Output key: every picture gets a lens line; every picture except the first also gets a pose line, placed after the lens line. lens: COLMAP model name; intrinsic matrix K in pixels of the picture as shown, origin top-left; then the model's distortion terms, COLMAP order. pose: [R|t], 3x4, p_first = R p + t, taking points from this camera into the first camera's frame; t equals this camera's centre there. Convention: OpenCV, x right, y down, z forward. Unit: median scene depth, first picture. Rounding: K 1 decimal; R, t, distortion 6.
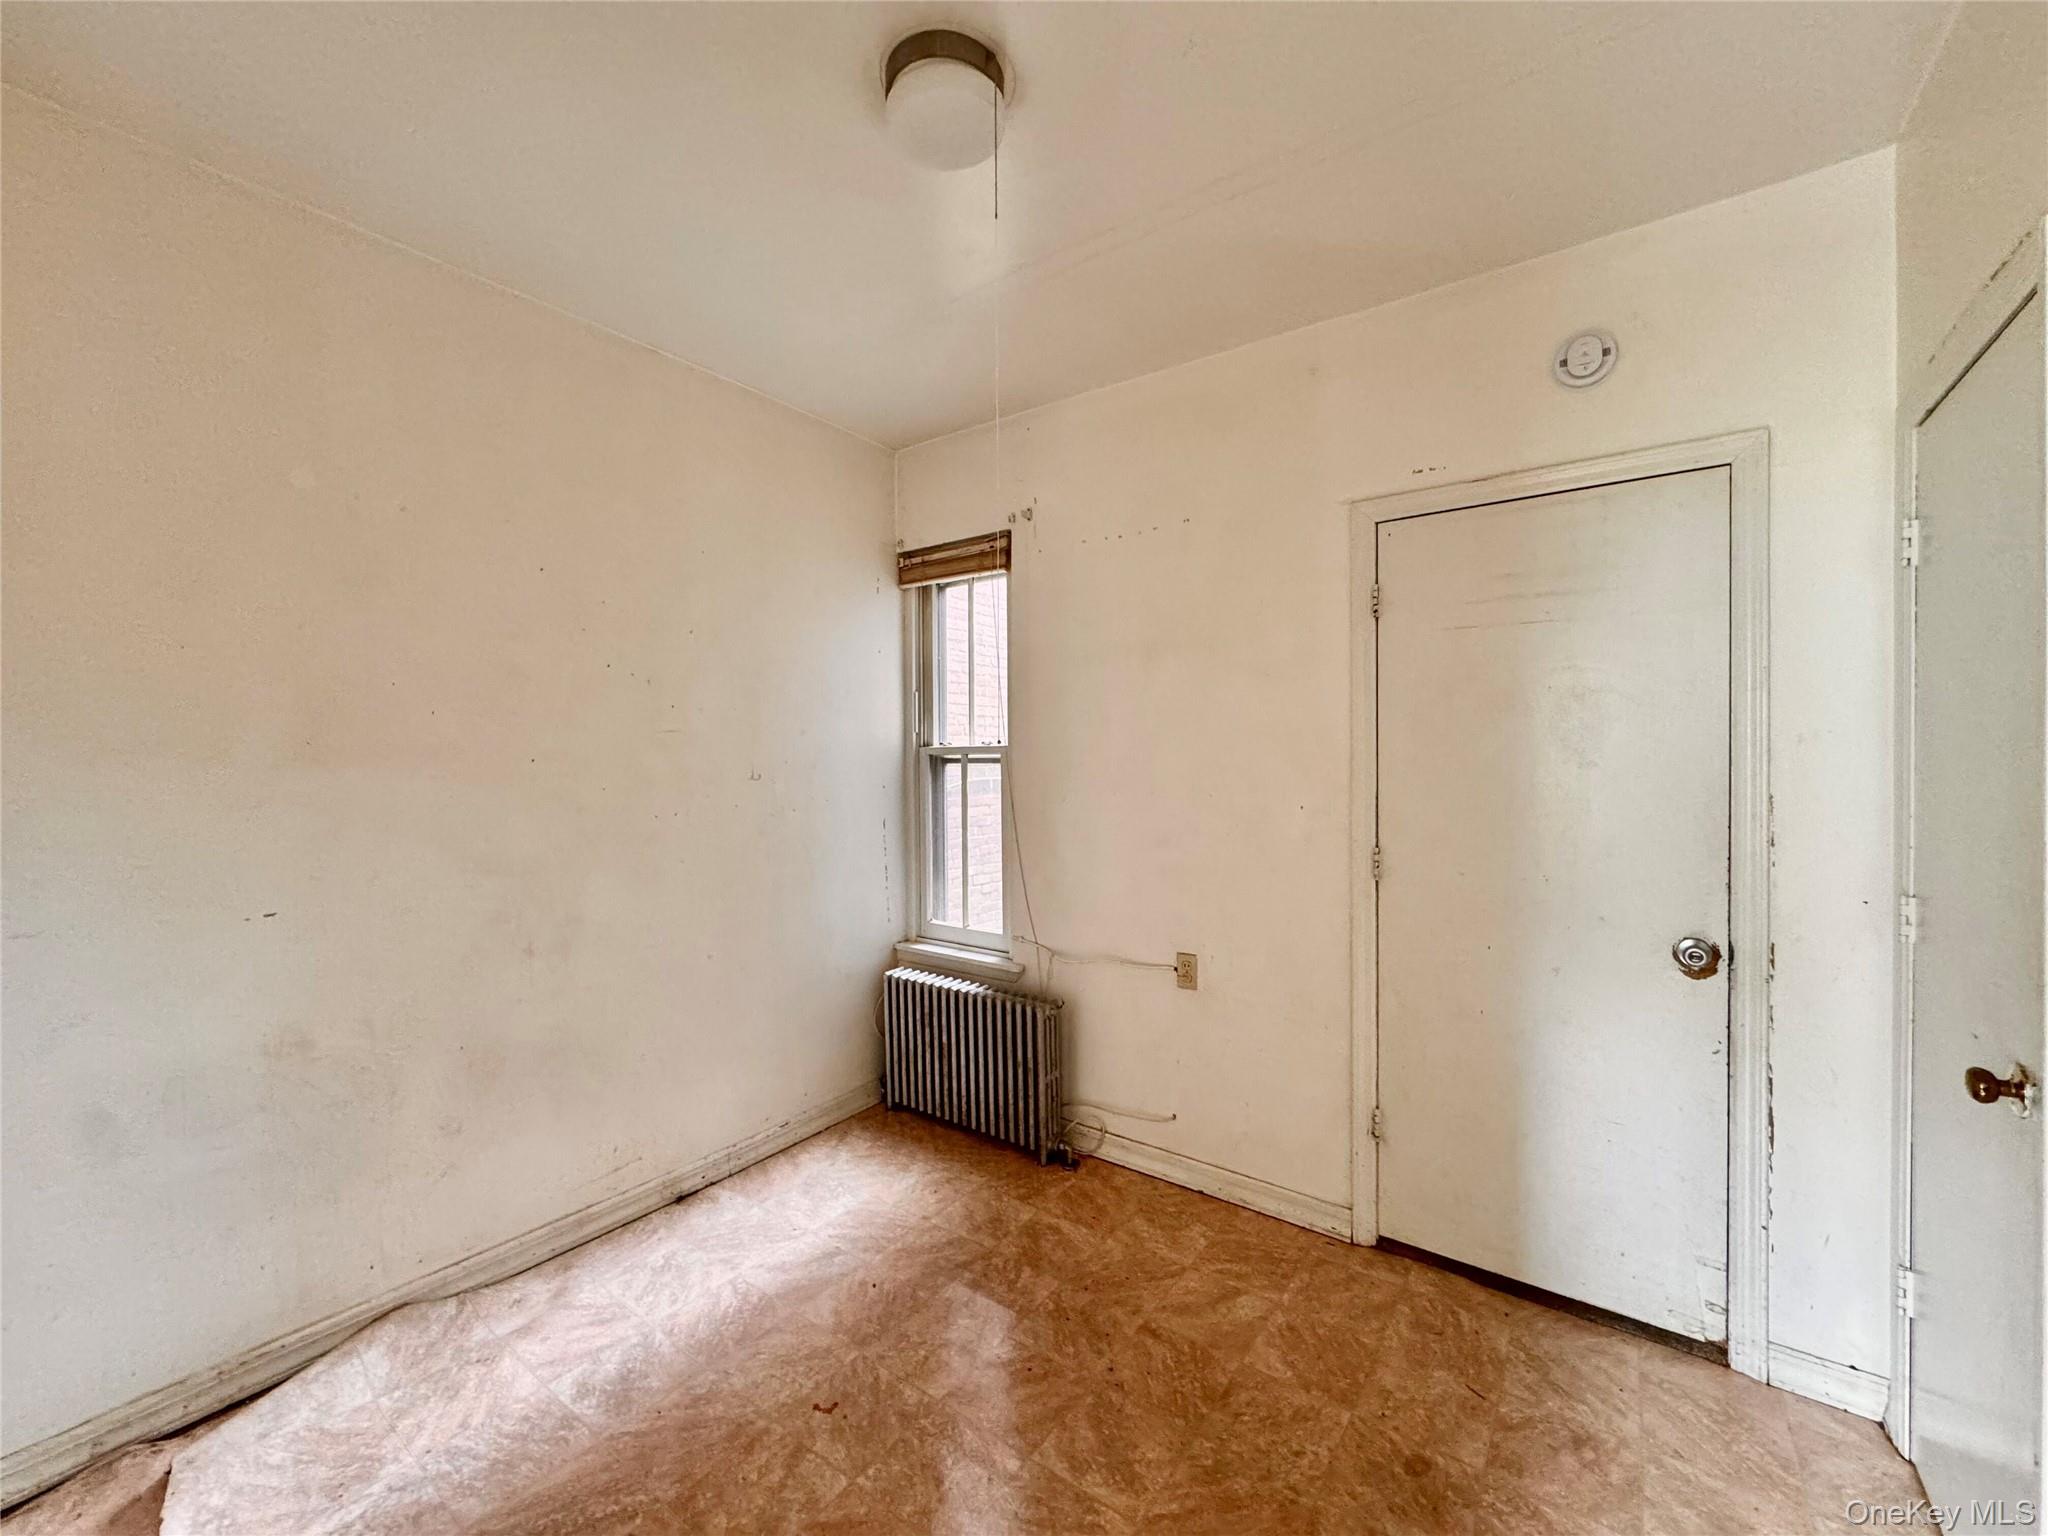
lens RADIAL K [[830.0, 0, 1031.6], [0, 830.0, 764.5], [0, 0, 1]] dist [-0.005542, 0.000878]
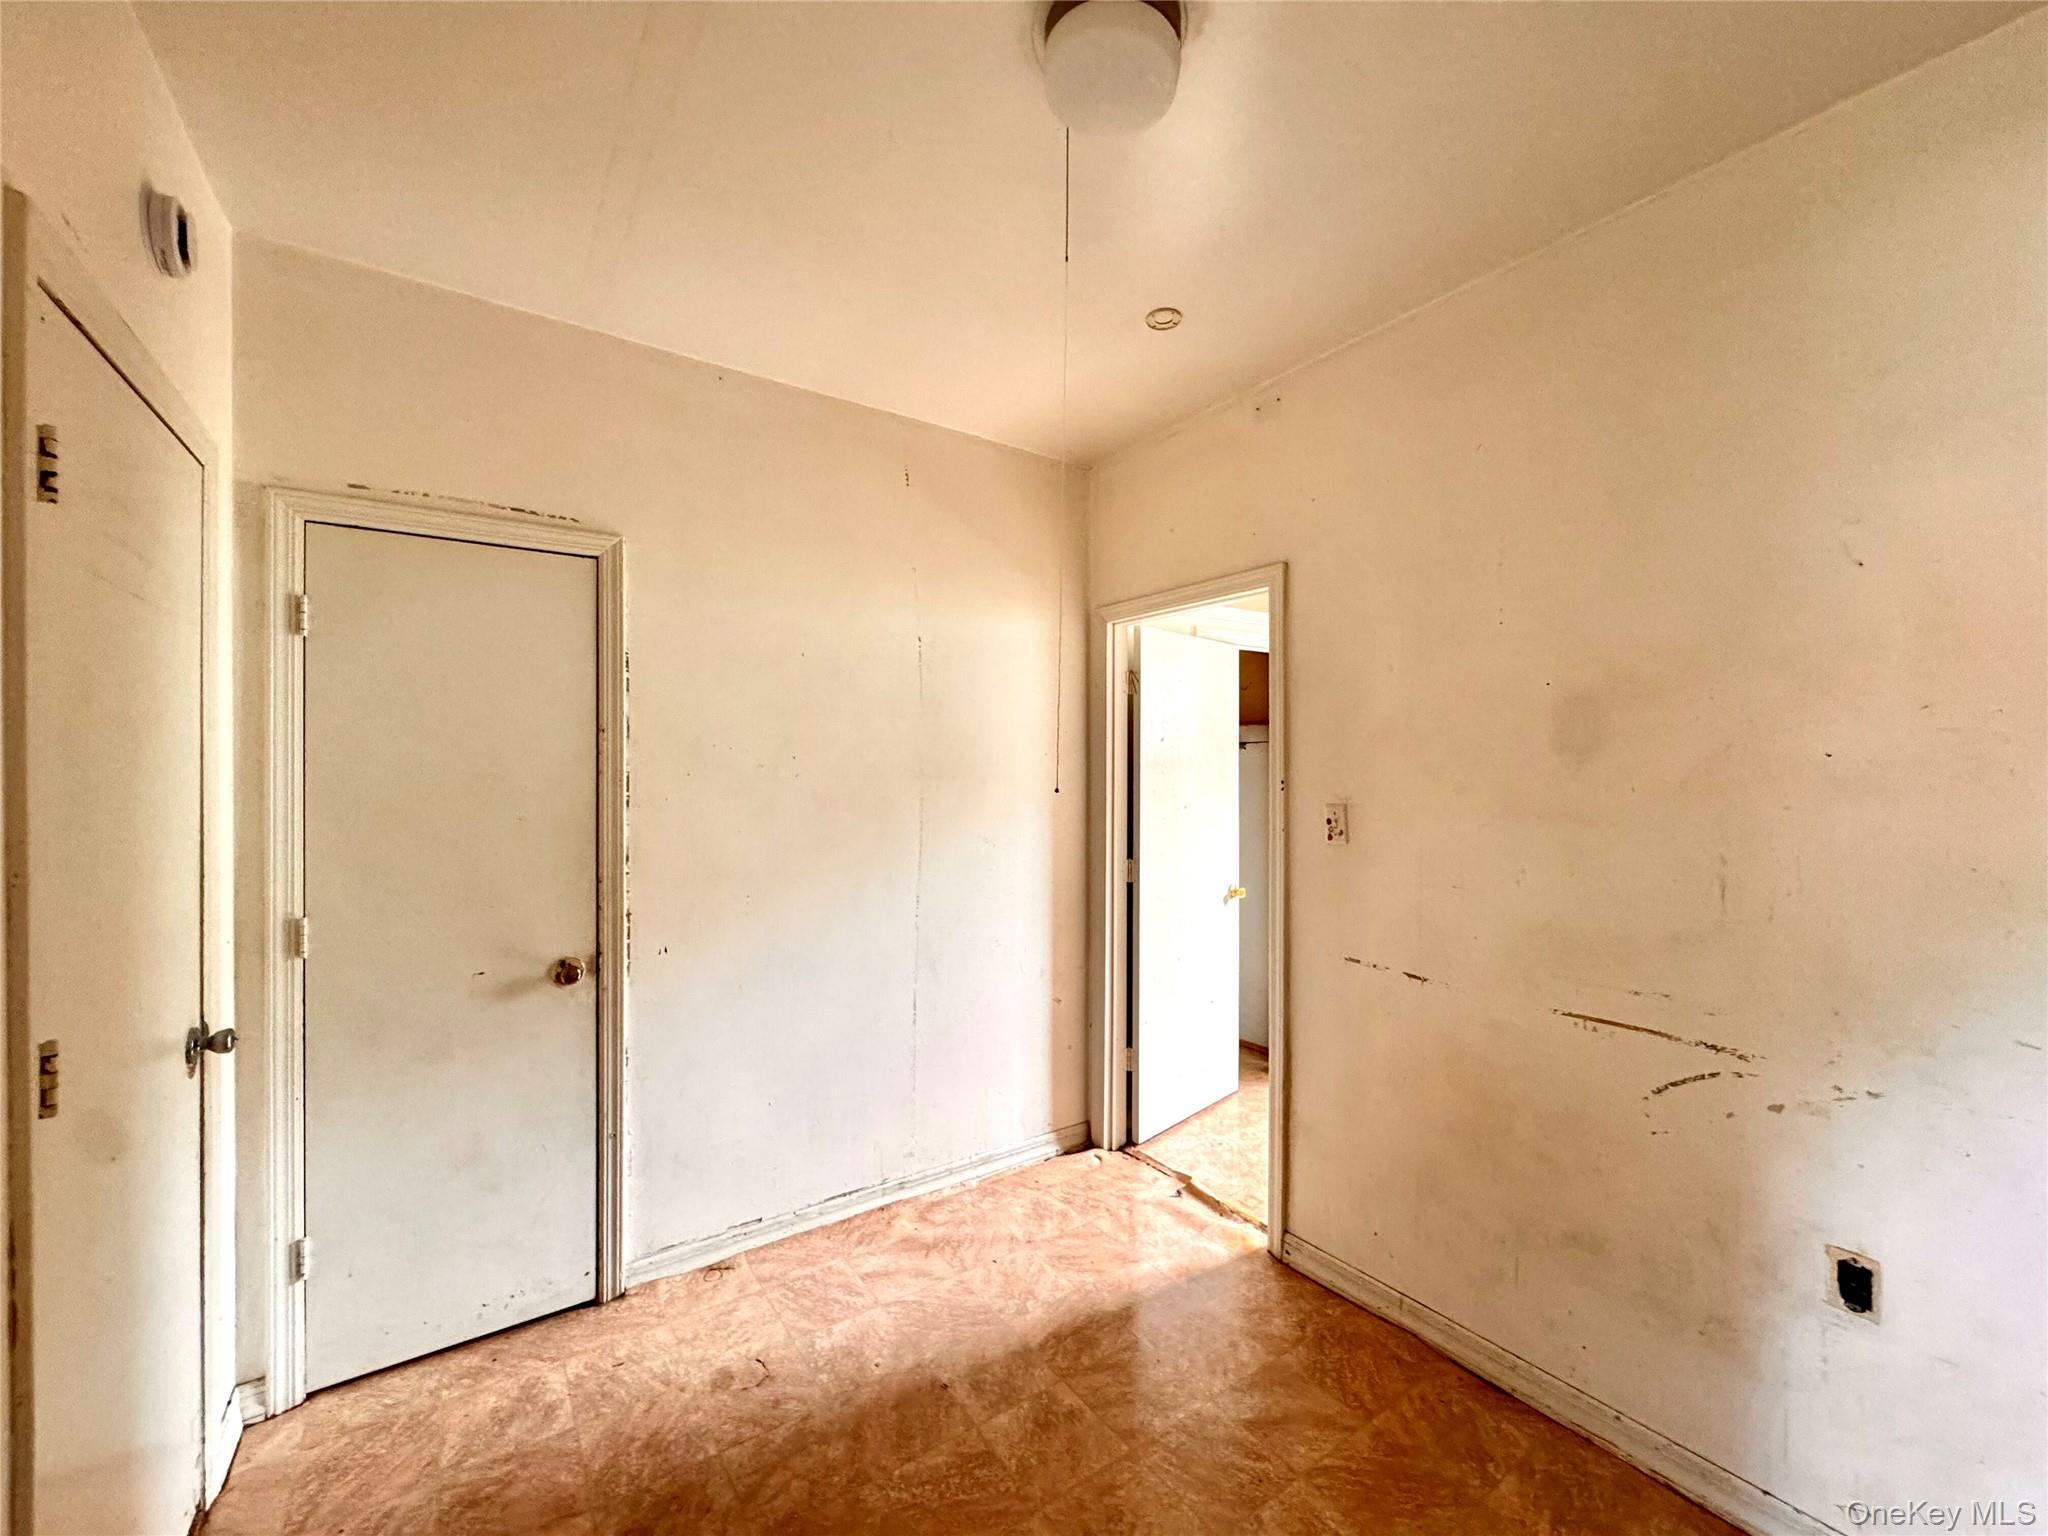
lens RADIAL K [[830.0, 0, 1022.2], [0, 830.0, 765.1], [0, 0, 1]] dist [-0.005542, 0.000878]
pose [[-0.944154, 0.013126, 0.329242, -0.289648], [0.022633, 0.999430, 0.025058, -0.060982], [-0.328725, 0.031110, -0.943913, 1.754954]]
